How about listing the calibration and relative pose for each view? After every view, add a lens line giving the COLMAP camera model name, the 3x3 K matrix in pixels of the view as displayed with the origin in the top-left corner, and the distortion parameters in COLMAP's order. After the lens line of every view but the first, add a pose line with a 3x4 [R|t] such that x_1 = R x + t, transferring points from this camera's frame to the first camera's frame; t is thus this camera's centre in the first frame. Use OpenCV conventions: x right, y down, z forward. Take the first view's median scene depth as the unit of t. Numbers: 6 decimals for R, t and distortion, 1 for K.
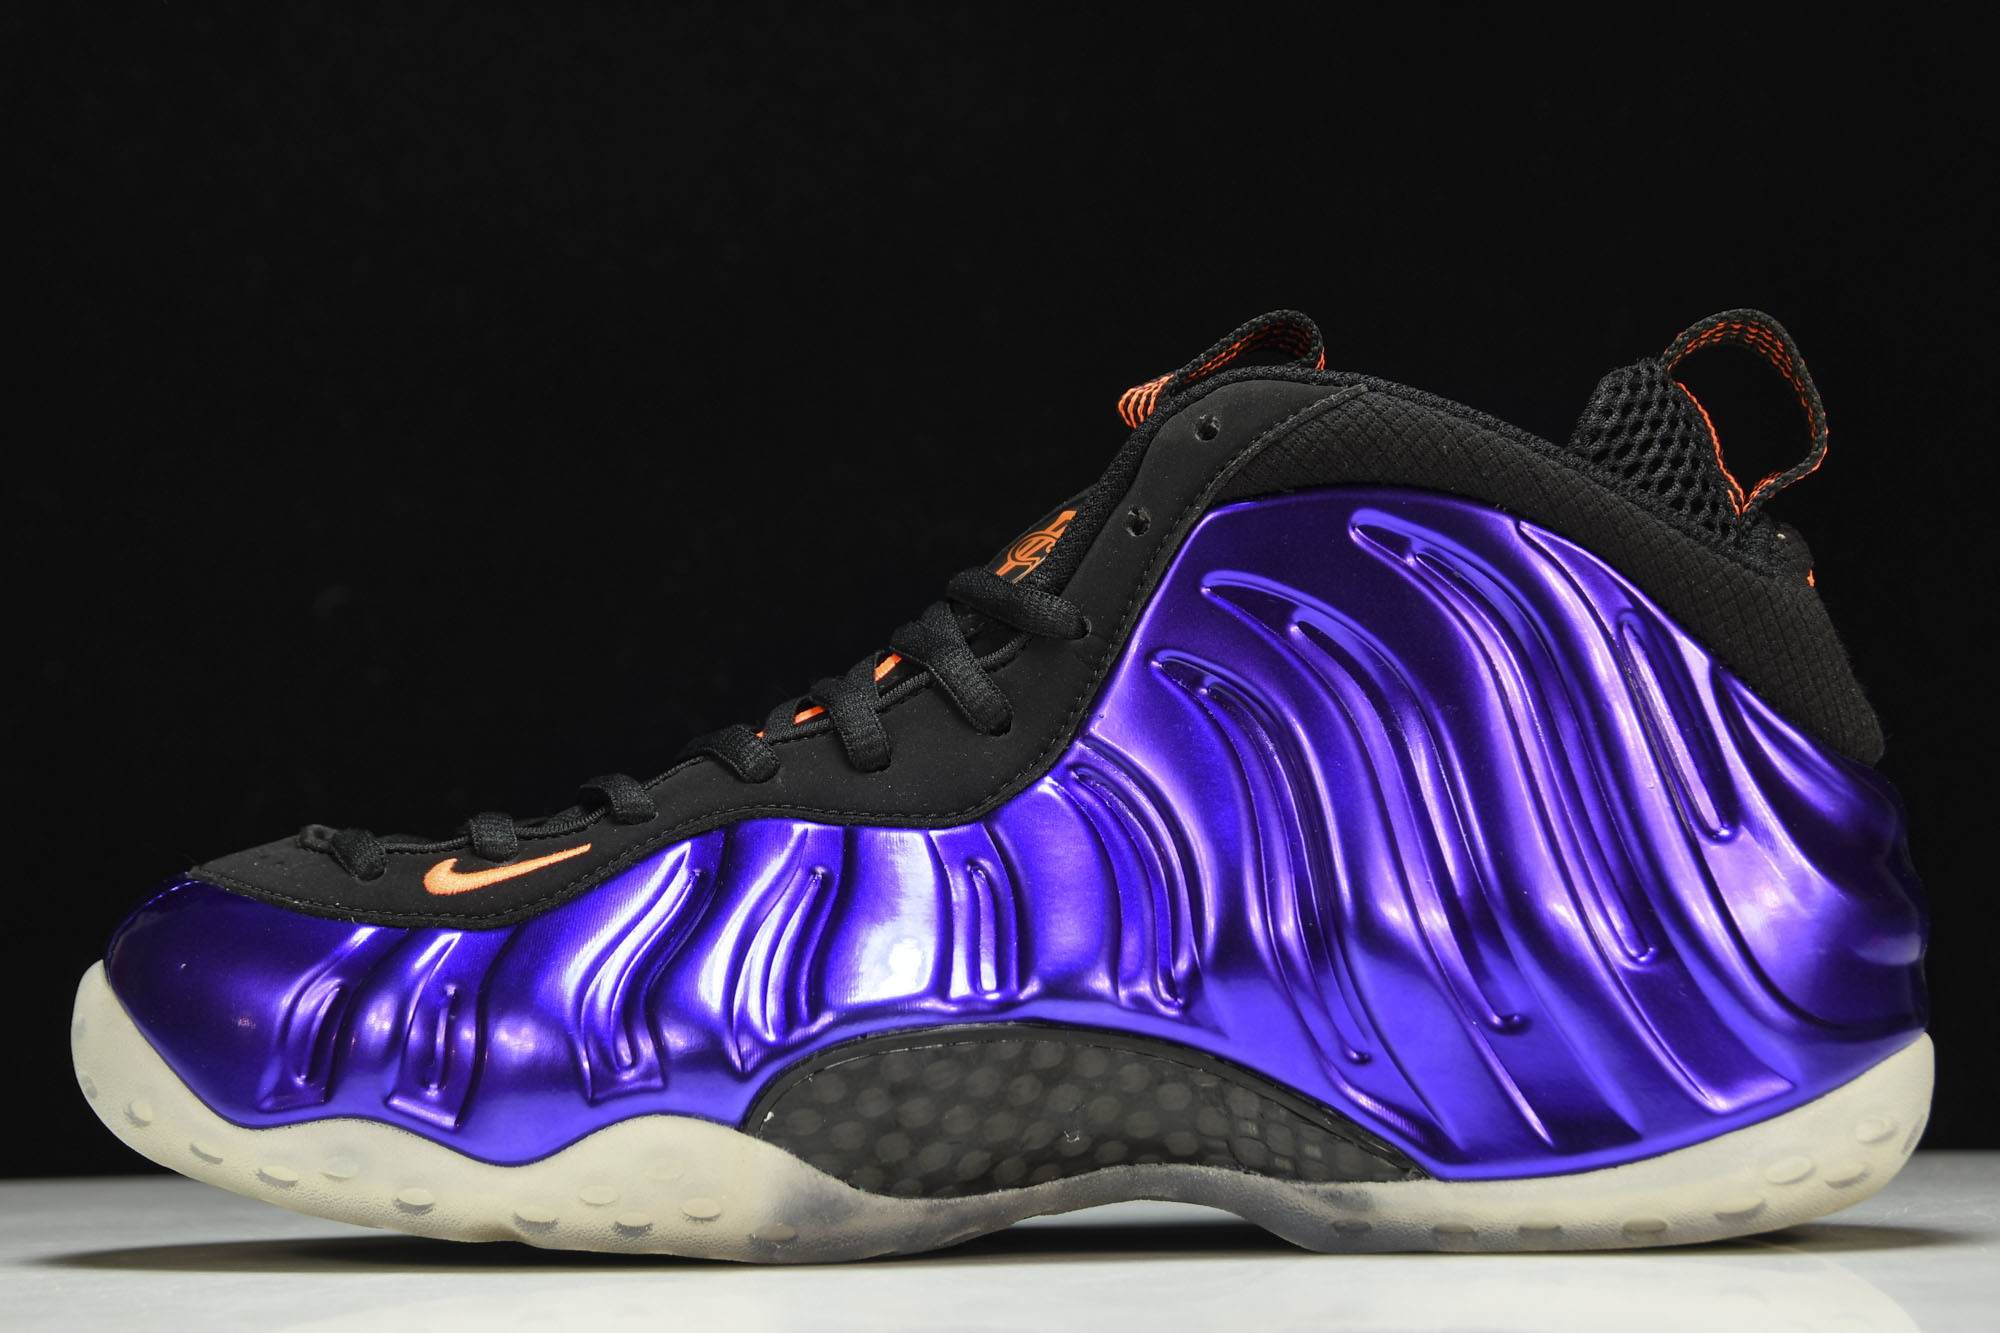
lens RADIAL K [[4974.7, 0, 1000.0], [0, 4974.7, 666.5], [0, 0, 1]] dist [0.386838, 0.172281]
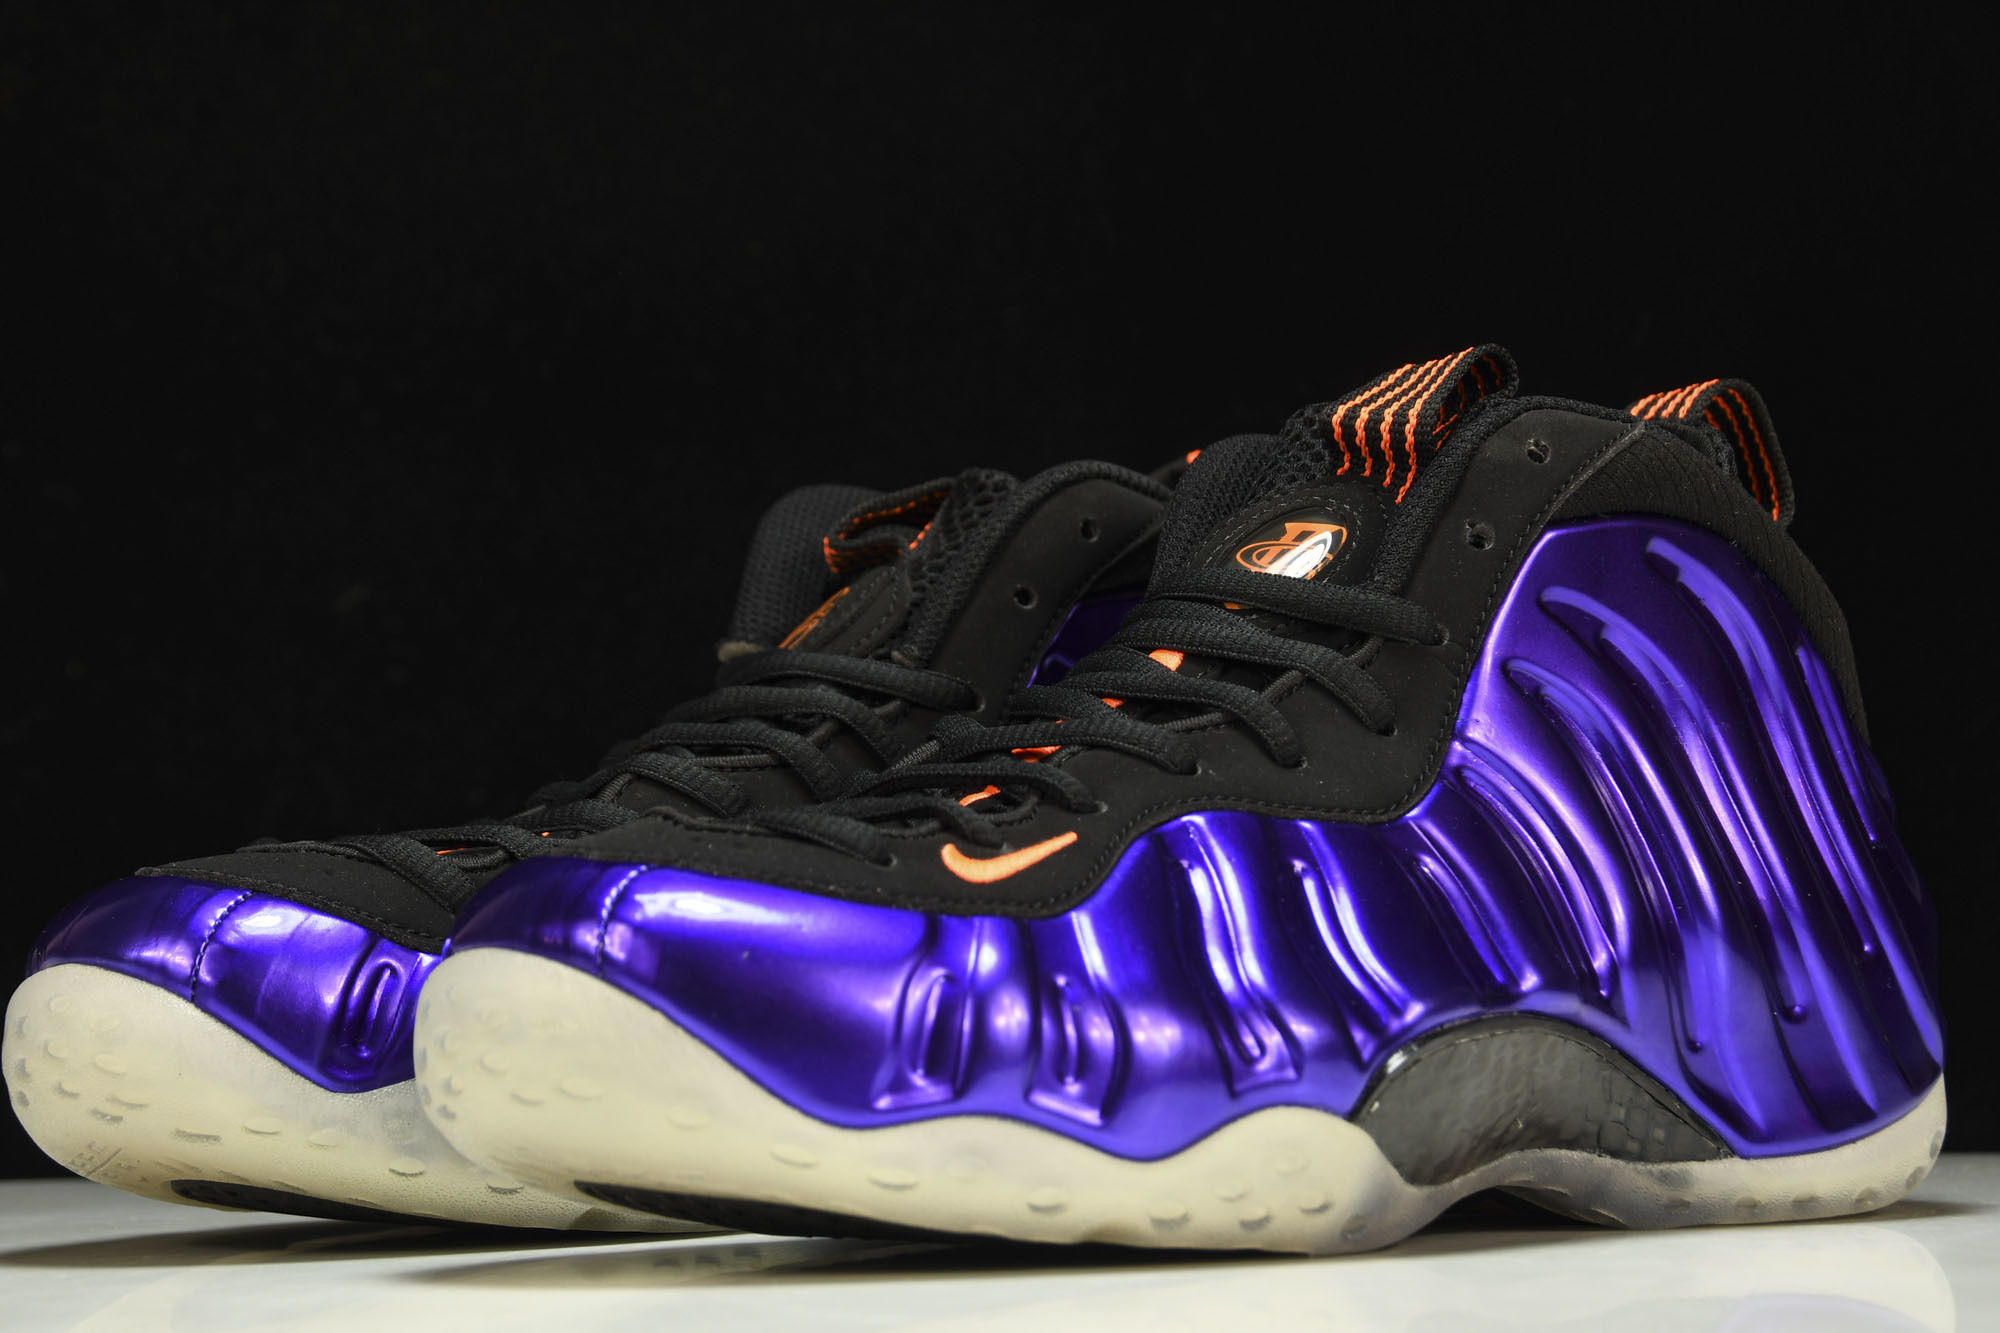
lens RADIAL K [[4974.7, 0, 1000.0], [0, 4974.7, 666.5], [0, 0, 1]] dist [0.386838, 0.172281]
pose [[0.703670, 0.045636, 0.709060, -0.804369], [-0.032112, 0.998958, -0.032426, 0.036381], [-0.709801, 0.000047, 0.704403, 0.341988]]
